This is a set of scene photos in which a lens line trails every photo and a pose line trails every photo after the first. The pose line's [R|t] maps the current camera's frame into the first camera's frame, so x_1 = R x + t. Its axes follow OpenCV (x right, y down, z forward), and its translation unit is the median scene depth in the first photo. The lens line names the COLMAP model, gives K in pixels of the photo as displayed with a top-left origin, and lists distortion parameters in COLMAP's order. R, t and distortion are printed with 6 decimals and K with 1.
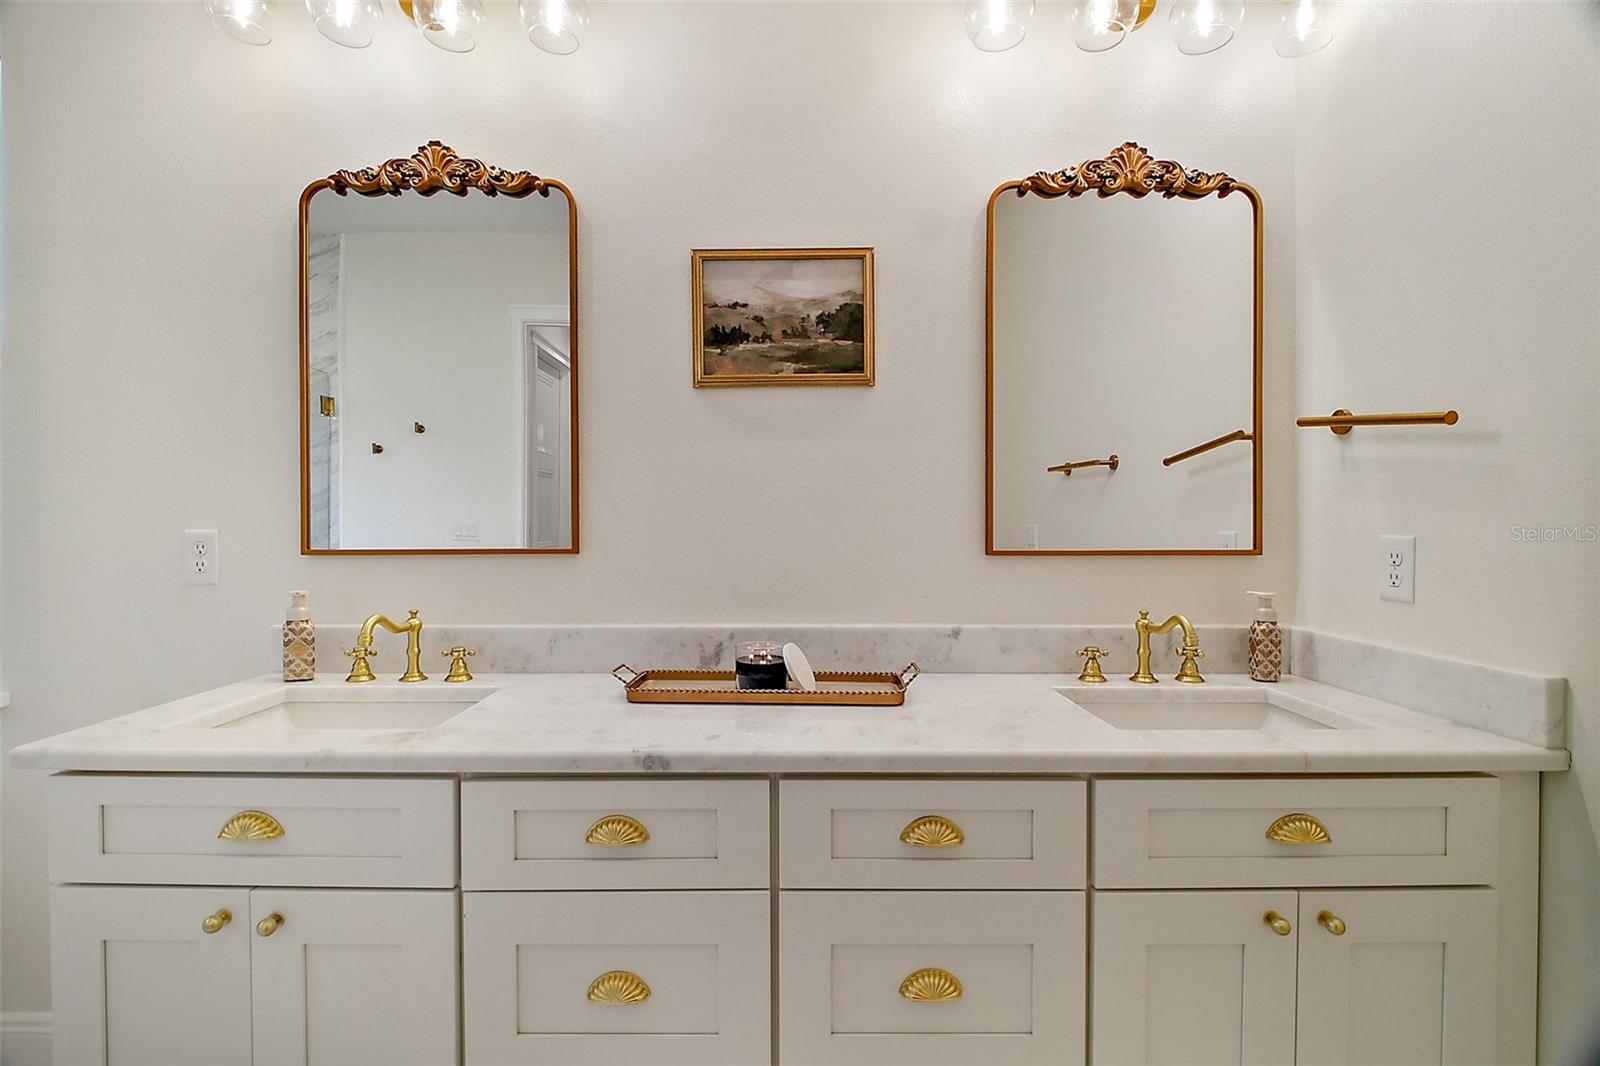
lens RADIAL K [[745.7, 0, 796.4], [0, 745.7, 531.9], [0, 0, 1]] dist [0.003658, -0.000546]
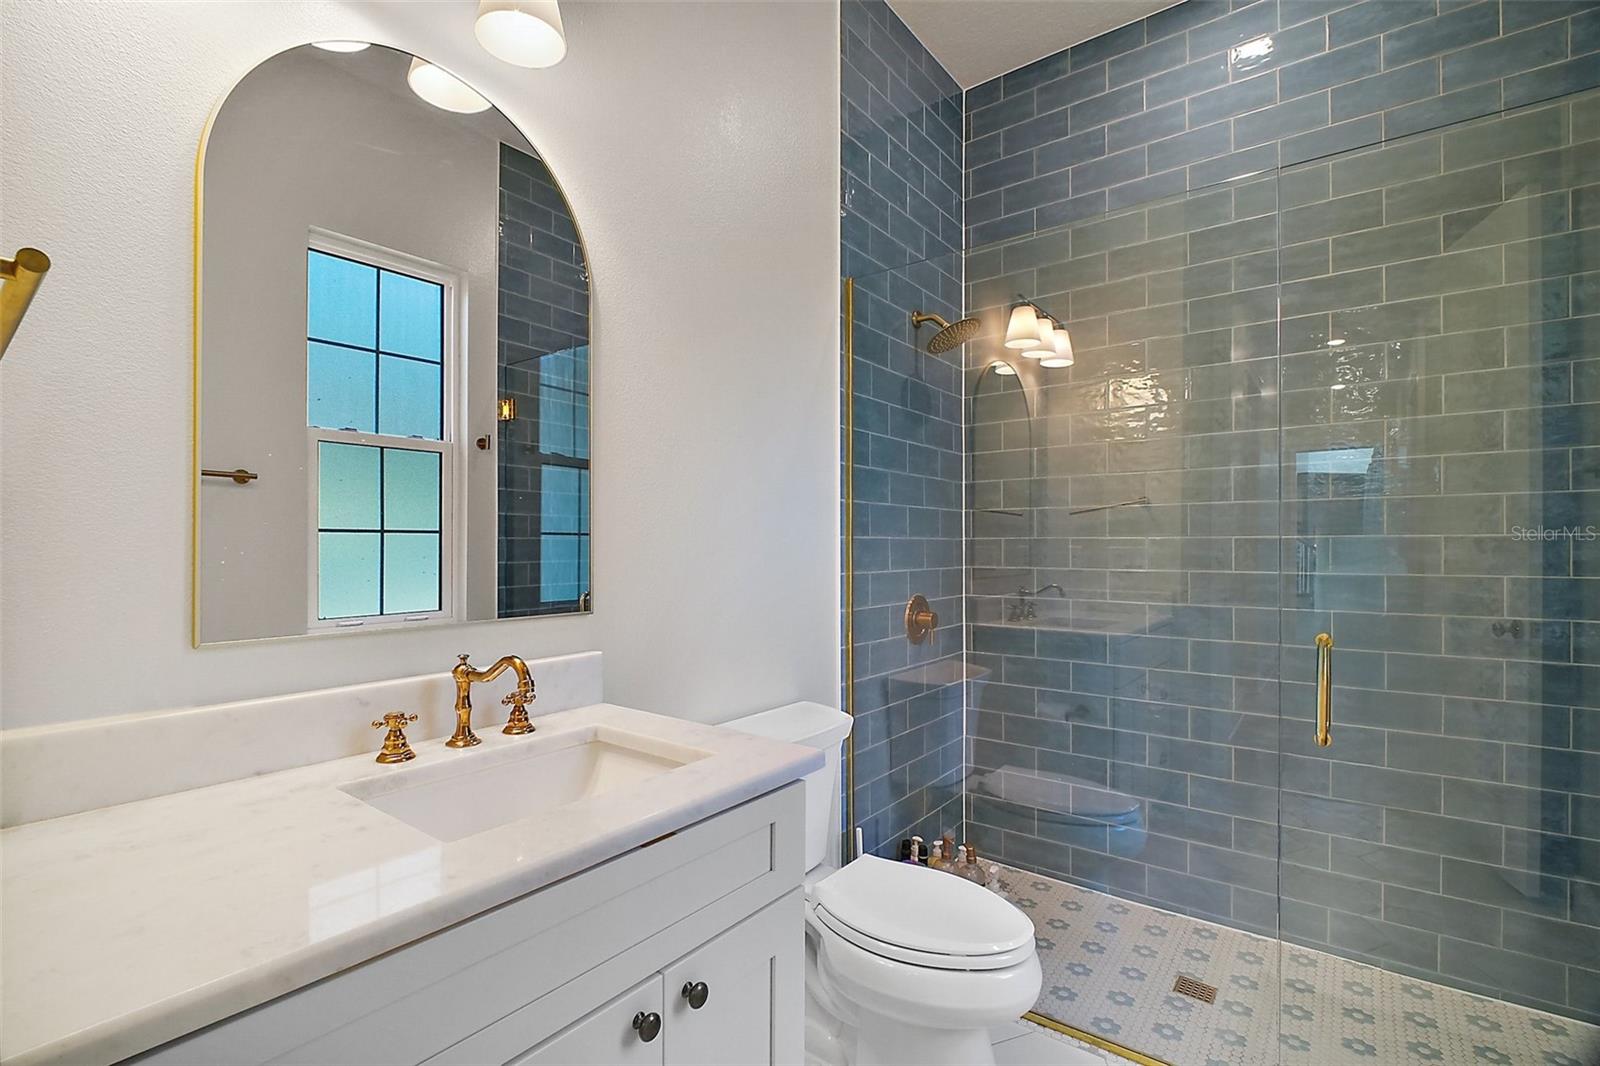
lens RADIAL K [[745.7, 0, 797.9], [0, 745.7, 538.1], [0, 0, 1]] dist [0.003658, -0.000546]
pose [[0.612932, 0.009423, 0.790080, 0.061393], [0.002182, 0.999905, -0.013619, -0.003986], [-0.790133, 0.010072, 0.612853, 0.246486]]
